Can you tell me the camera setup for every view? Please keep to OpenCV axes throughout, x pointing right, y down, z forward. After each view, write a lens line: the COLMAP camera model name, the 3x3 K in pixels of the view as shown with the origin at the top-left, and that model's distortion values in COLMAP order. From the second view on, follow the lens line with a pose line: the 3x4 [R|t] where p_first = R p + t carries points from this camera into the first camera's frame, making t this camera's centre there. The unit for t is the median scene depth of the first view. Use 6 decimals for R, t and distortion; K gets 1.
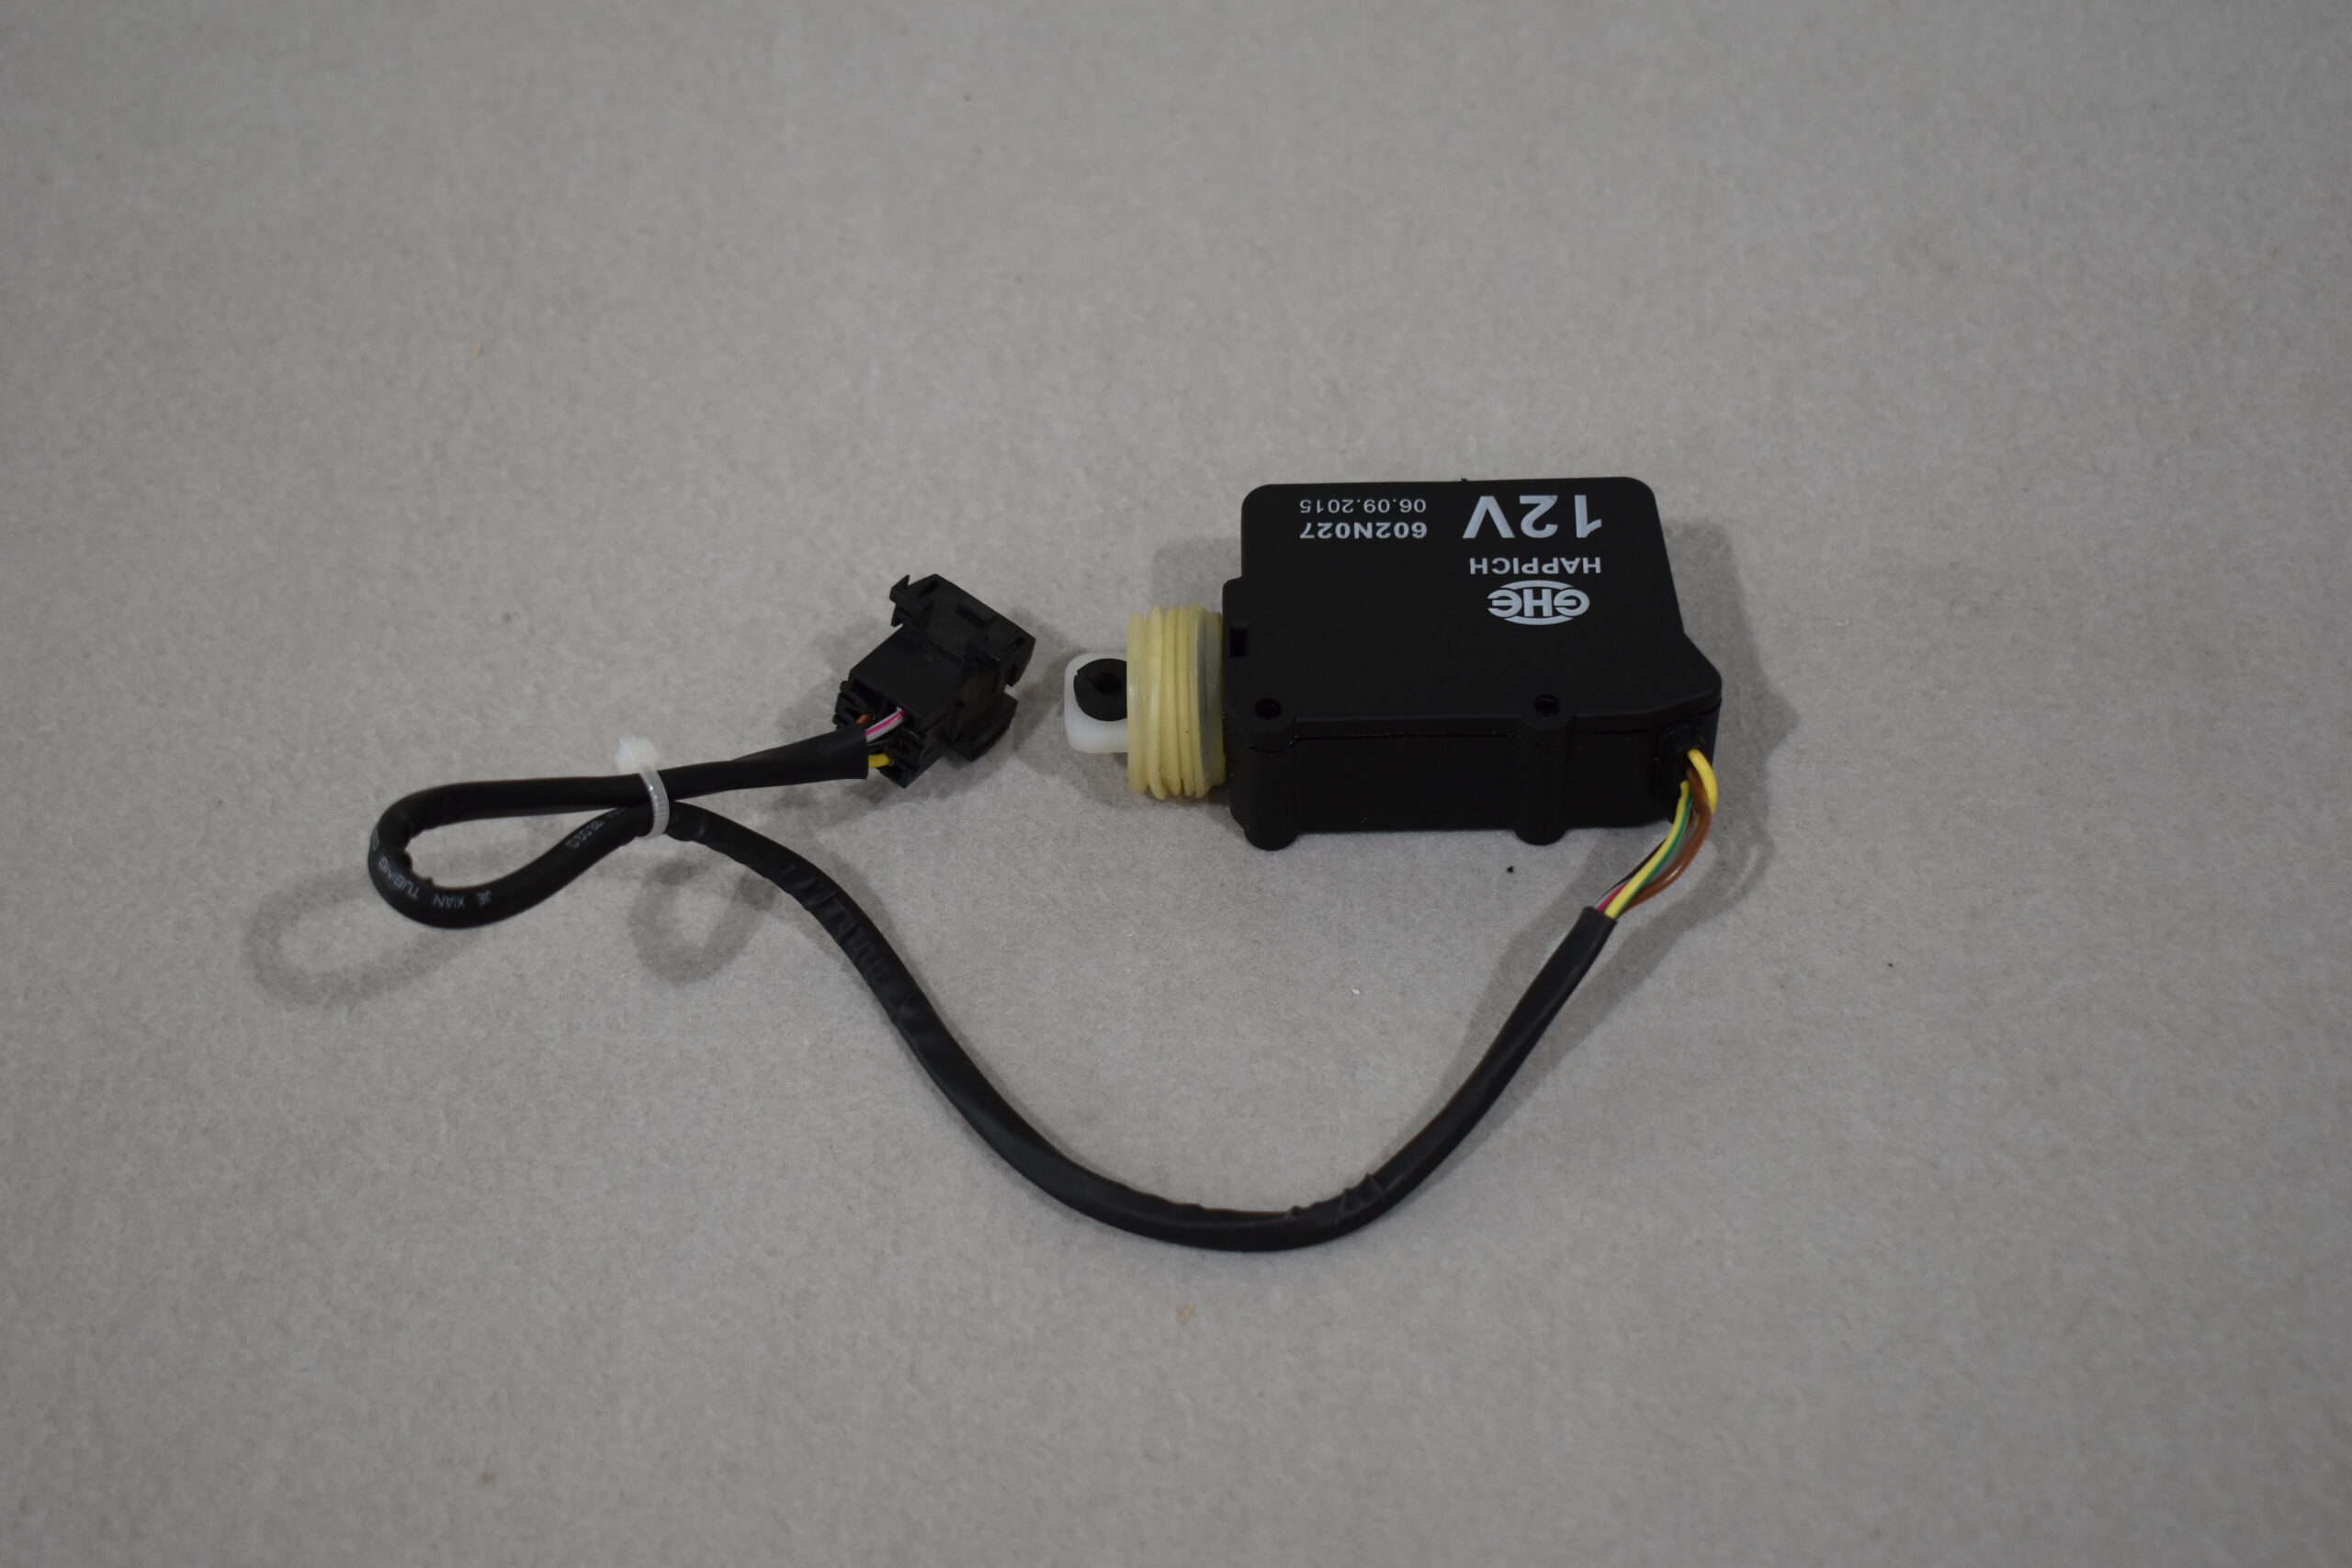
lens RADIAL K [[4010.3, 0, 1174.4], [0, 4010.3, 783.0], [0, 0, 1]] dist [-0.007765, 0.000000]
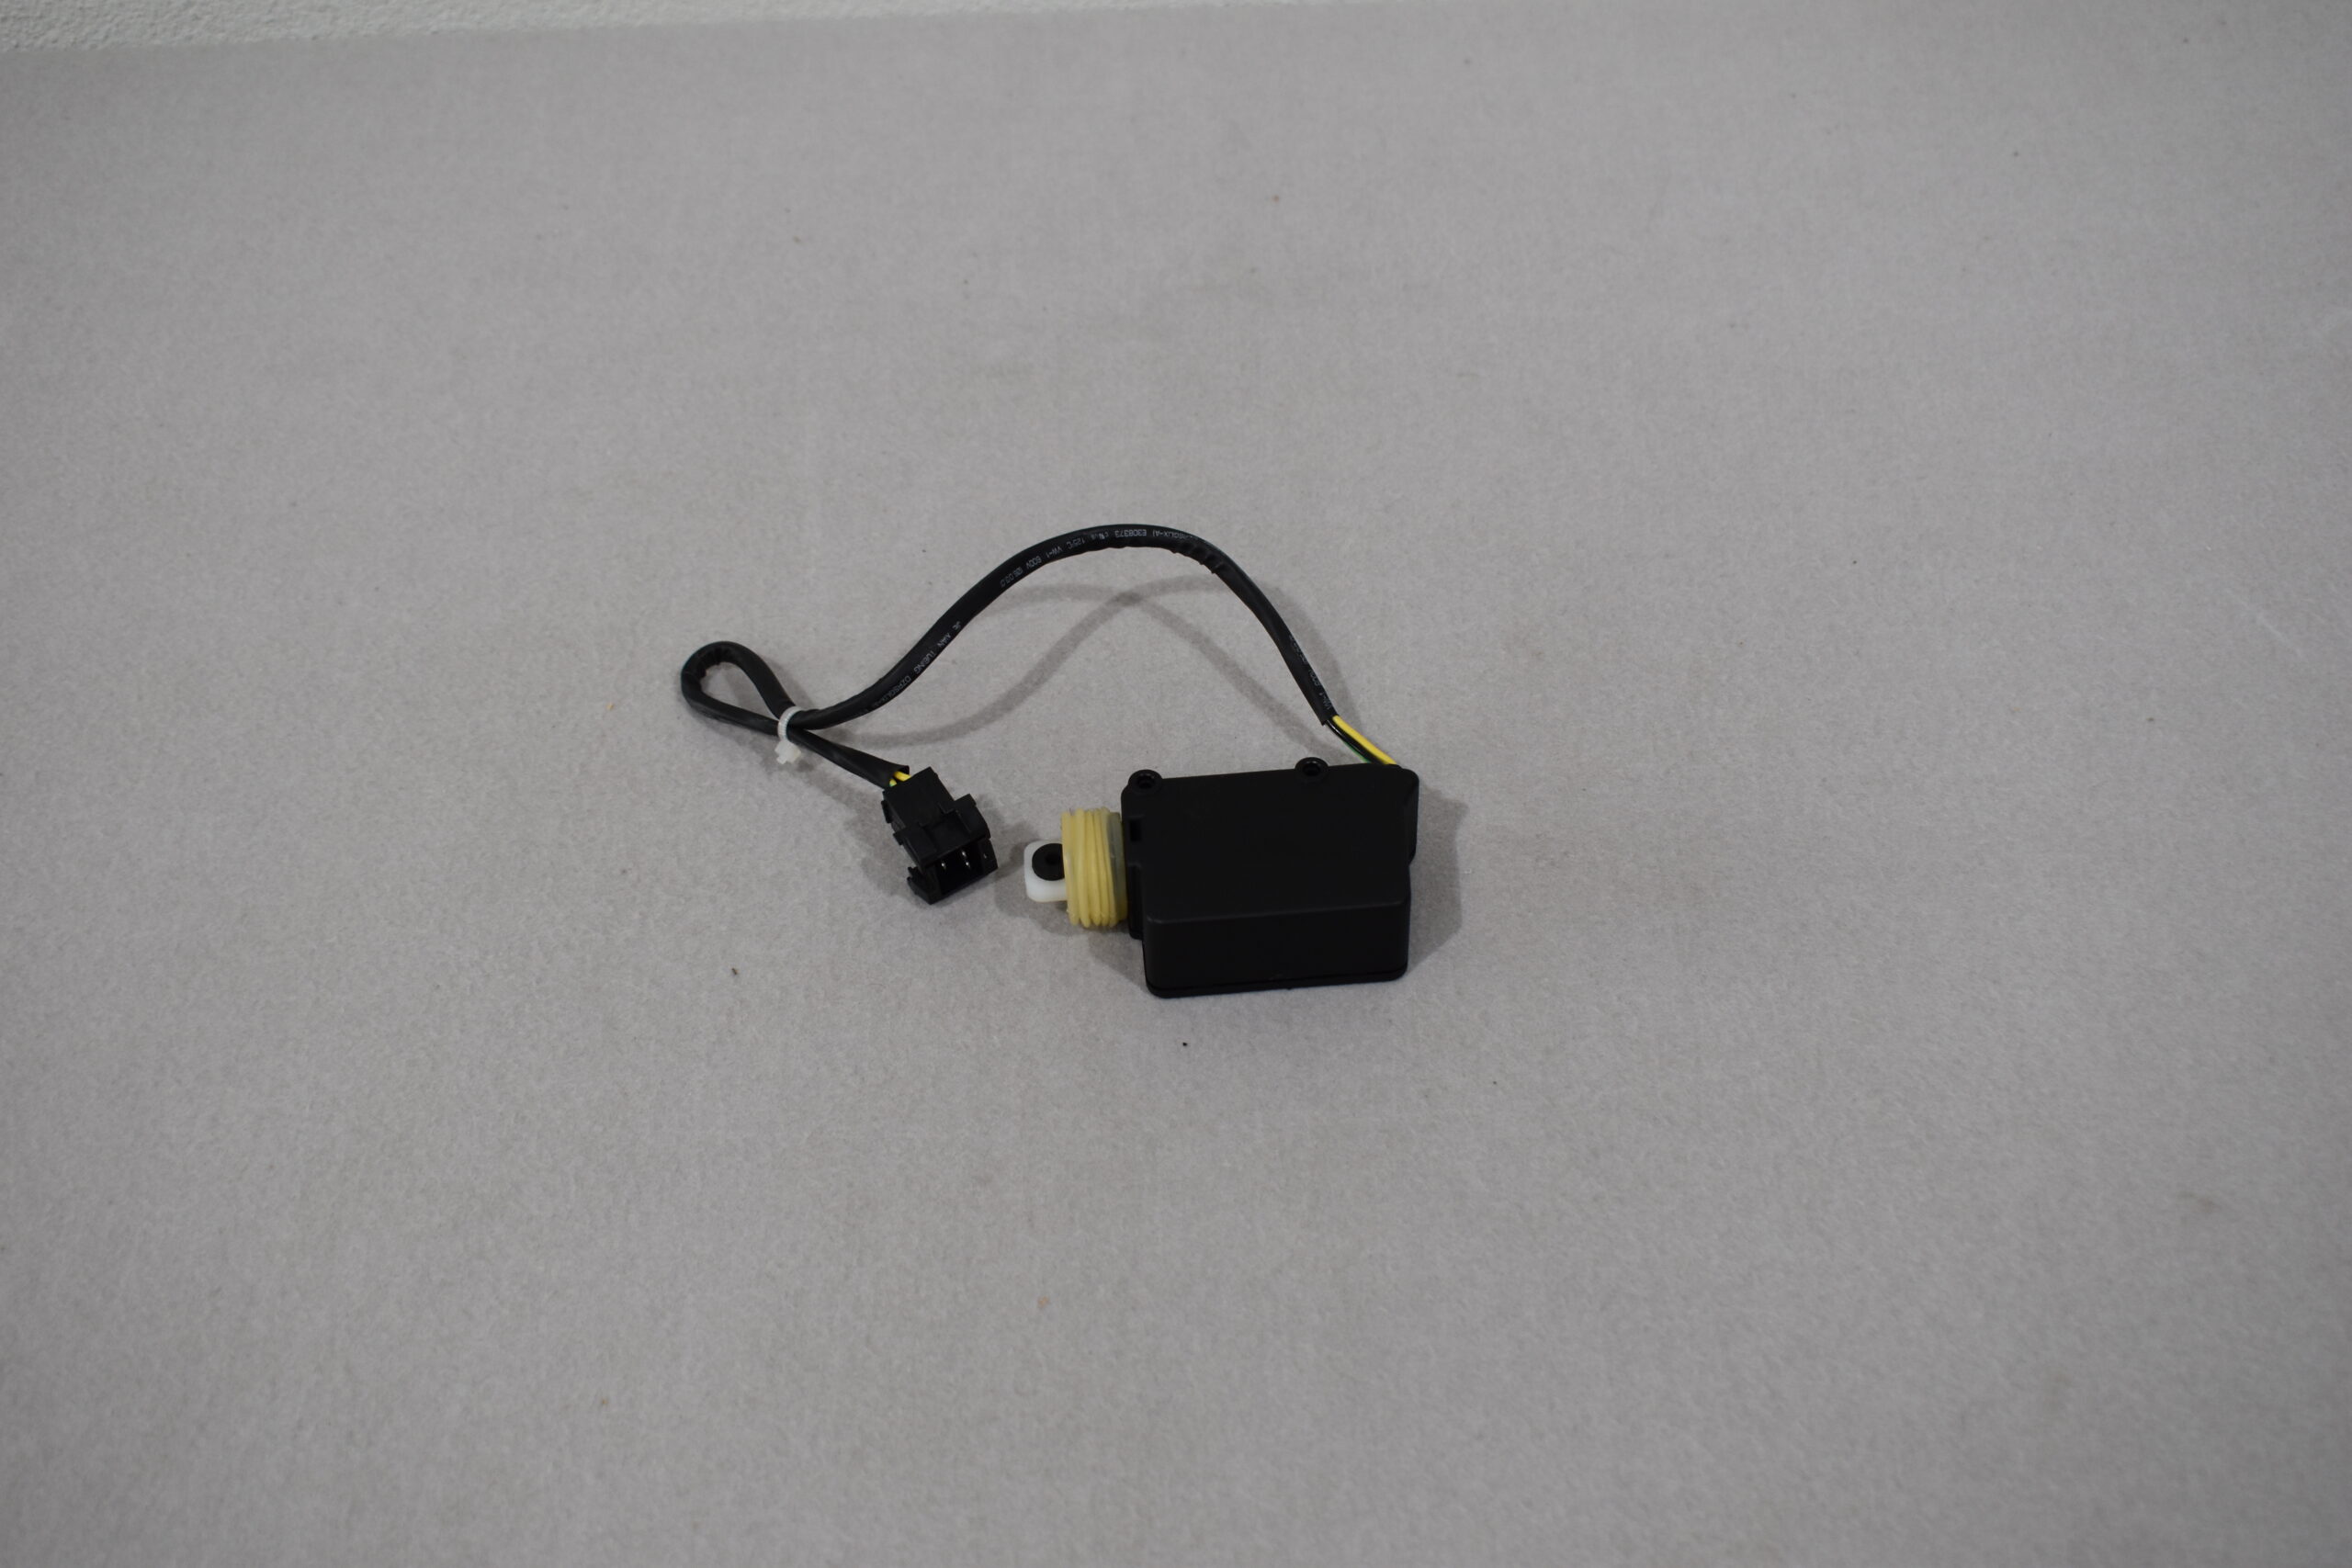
lens RADIAL K [[2704.0, 0, 1174.7], [0, 2704.0, 779.9], [0, 0, 1]] dist [-0.064938, 0.000000]
pose [[0.999817, -0.001390, 0.019064, 0.032085], [0.003374, 0.994528, -0.104416, 0.036853], [-0.018815, 0.104461, 0.994351, -0.065857]]
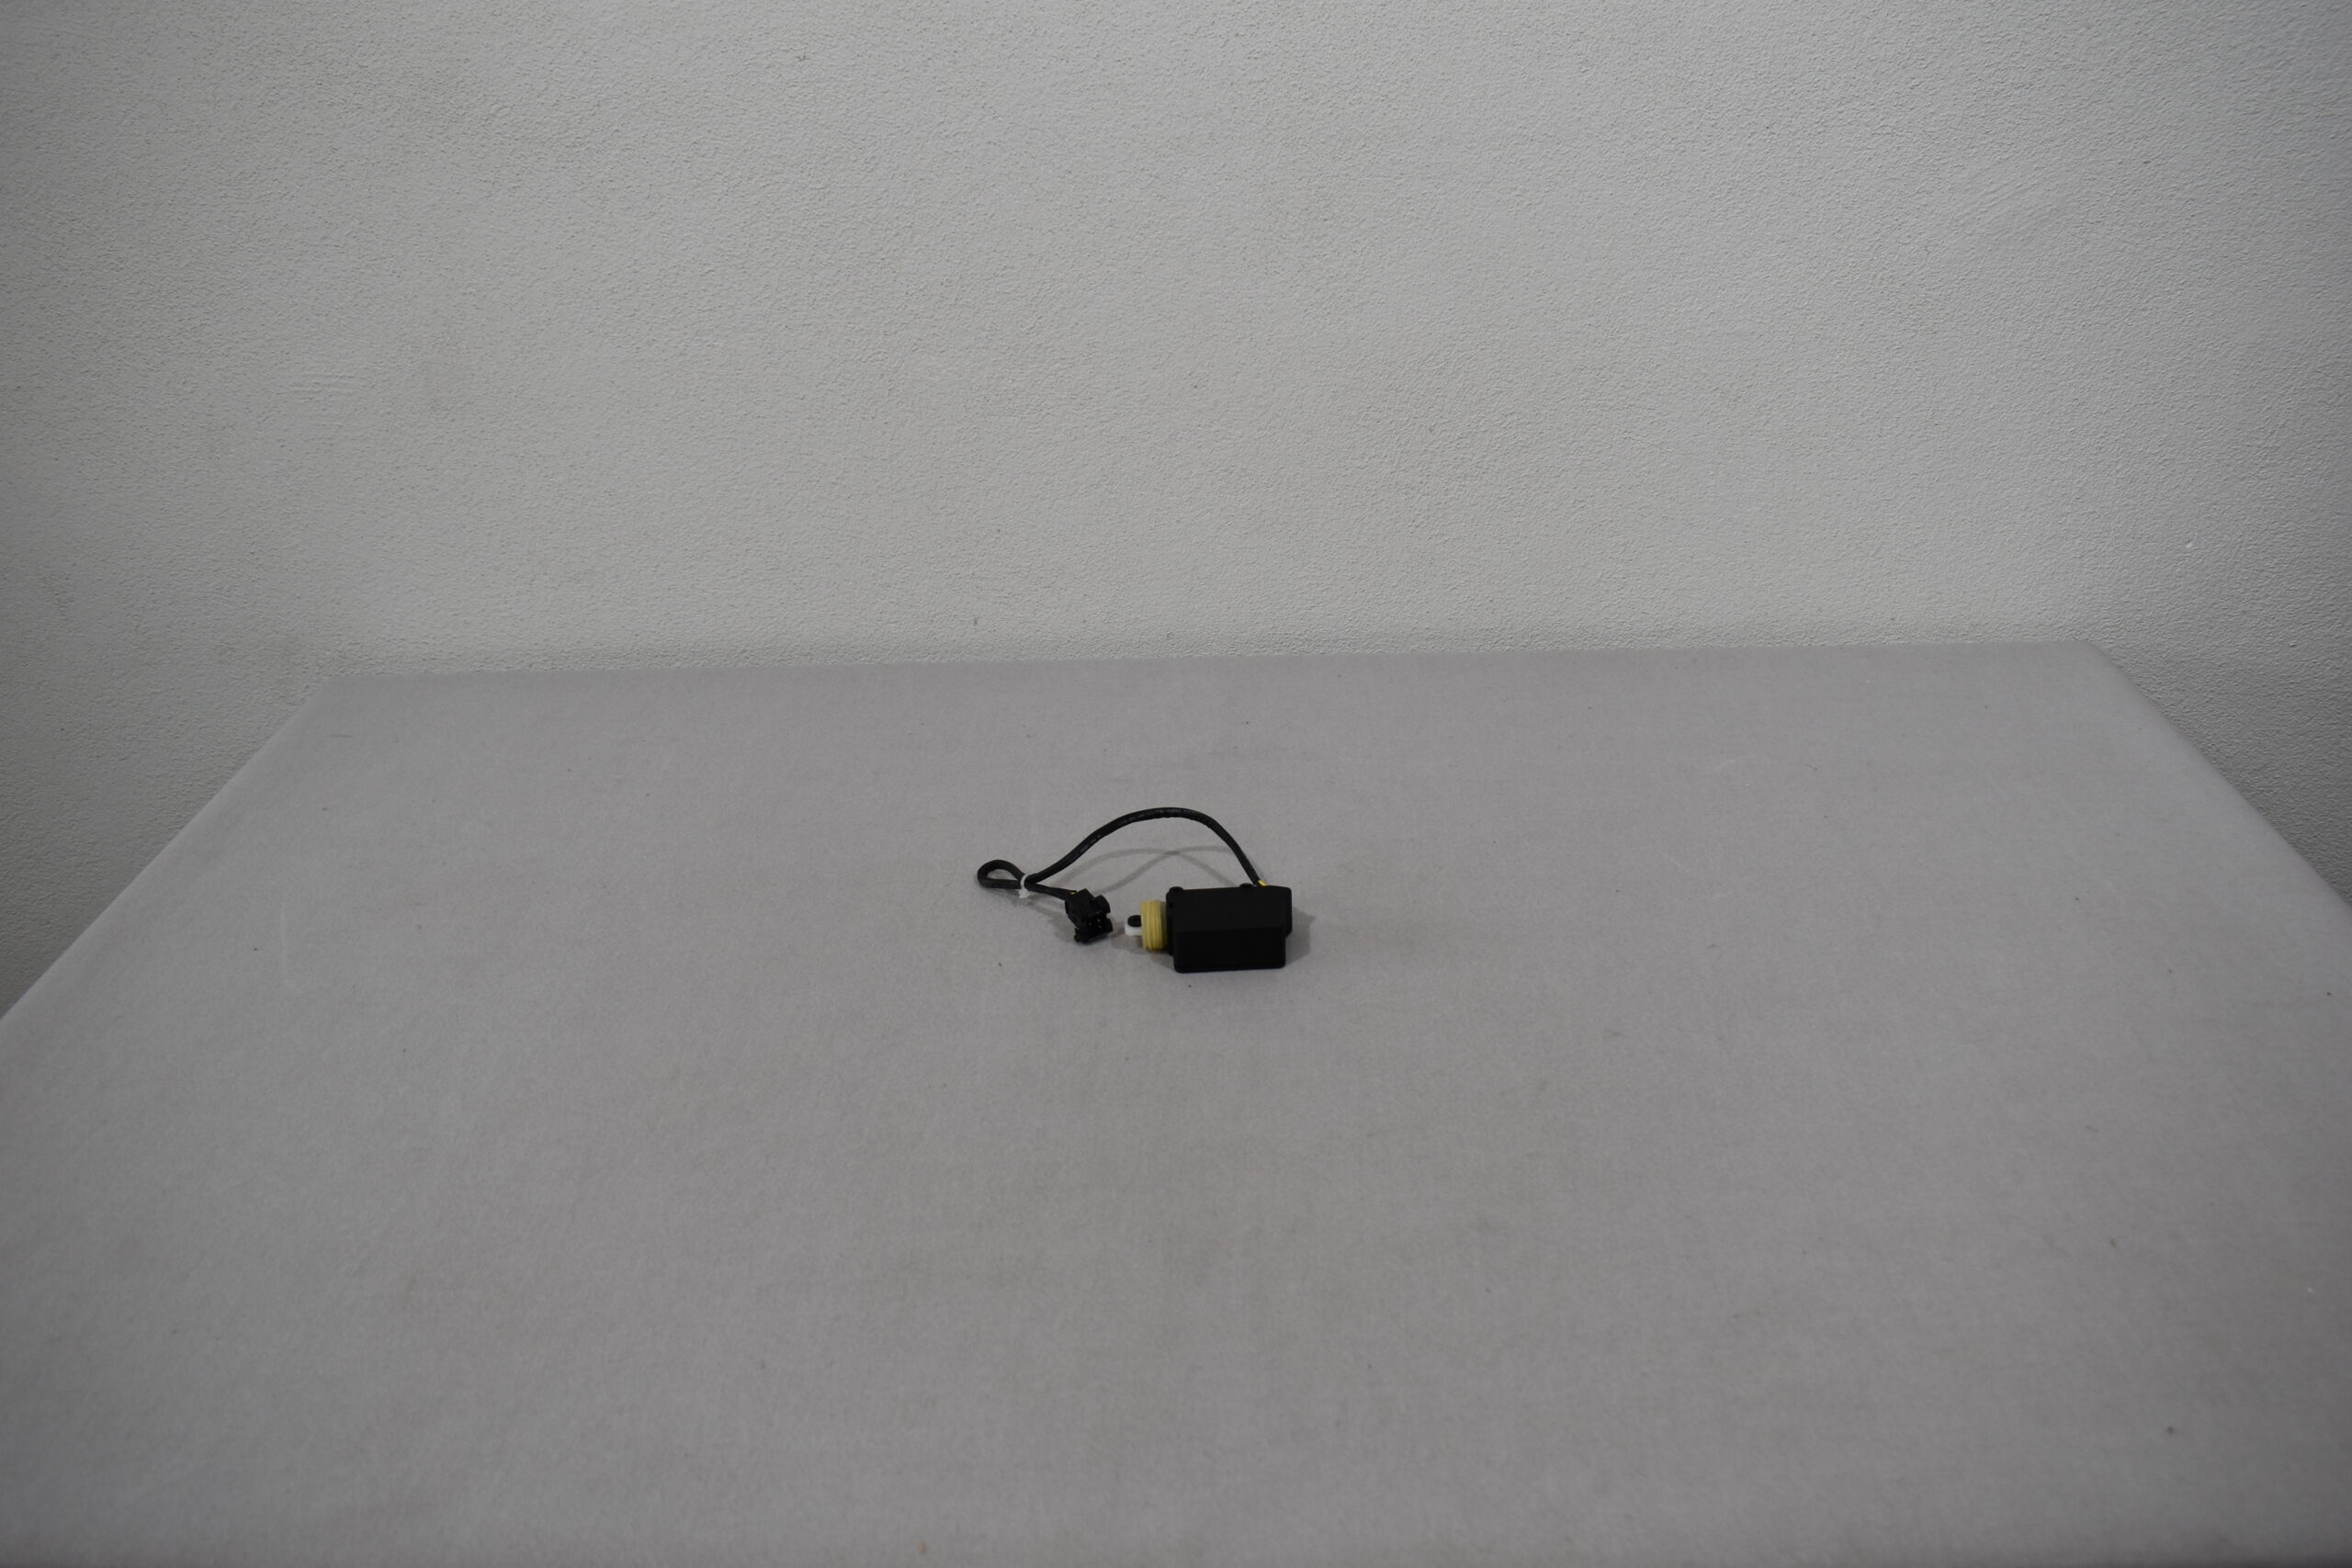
lens RADIAL K [[2013.4, 0, 1179.3], [0, 2013.4, 785.6], [0, 0, 1]] dist [-0.059635, -0.000685]
pose [[0.999761, 0.016293, -0.014579, 0.070940], [-0.020977, 0.902807, -0.429534, 0.668567], [0.006163, 0.429737, 0.902933, -0.774441]]
